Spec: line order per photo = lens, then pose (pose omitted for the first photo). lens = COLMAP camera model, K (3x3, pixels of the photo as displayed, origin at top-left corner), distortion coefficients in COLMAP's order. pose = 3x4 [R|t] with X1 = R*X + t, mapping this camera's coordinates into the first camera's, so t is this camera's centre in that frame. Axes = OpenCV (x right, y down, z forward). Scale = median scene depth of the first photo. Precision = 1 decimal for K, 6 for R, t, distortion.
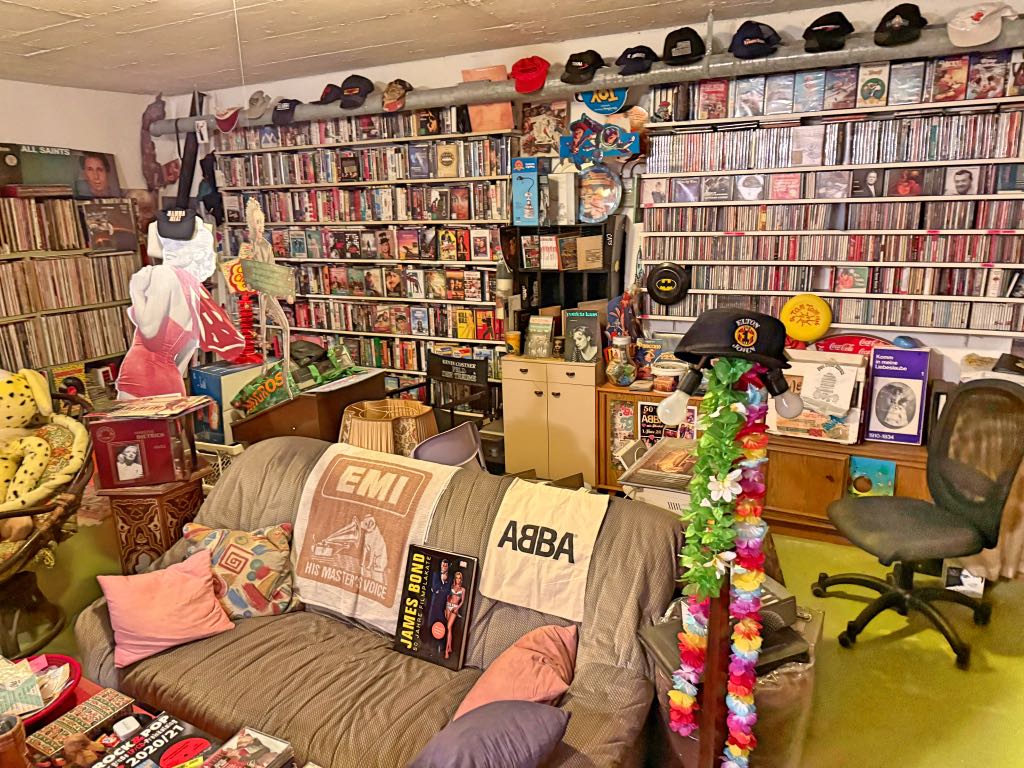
lens RADIAL K [[717.8, 0, 512.0], [0, 717.8, 384.0], [0, 0, 1]] dist [0.090302, -0.130960]
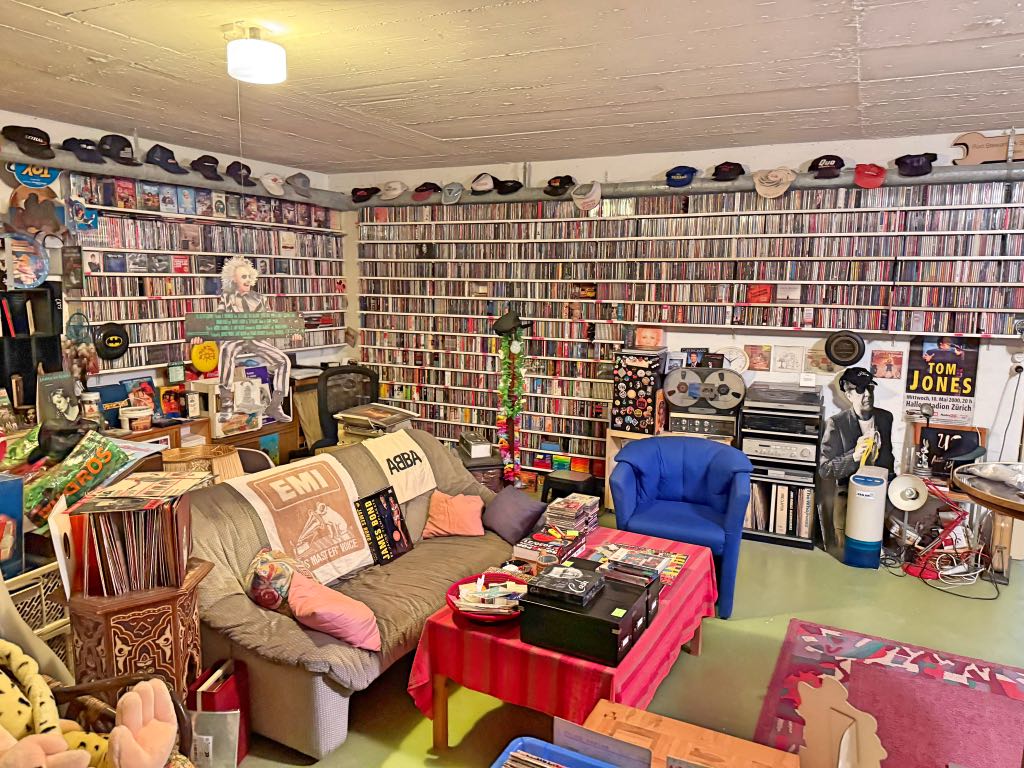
lens RADIAL K [[717.8, 0, 512.0], [0, 717.8, 384.0], [0, 0, 1]] dist [0.090302, -0.130960]
pose [[-0.029363, -0.117854, 0.992597, -1.033871], [0.233895, 0.964646, 0.121454, -0.070122], [-0.971818, 0.235730, -0.000760, 0.430960]]
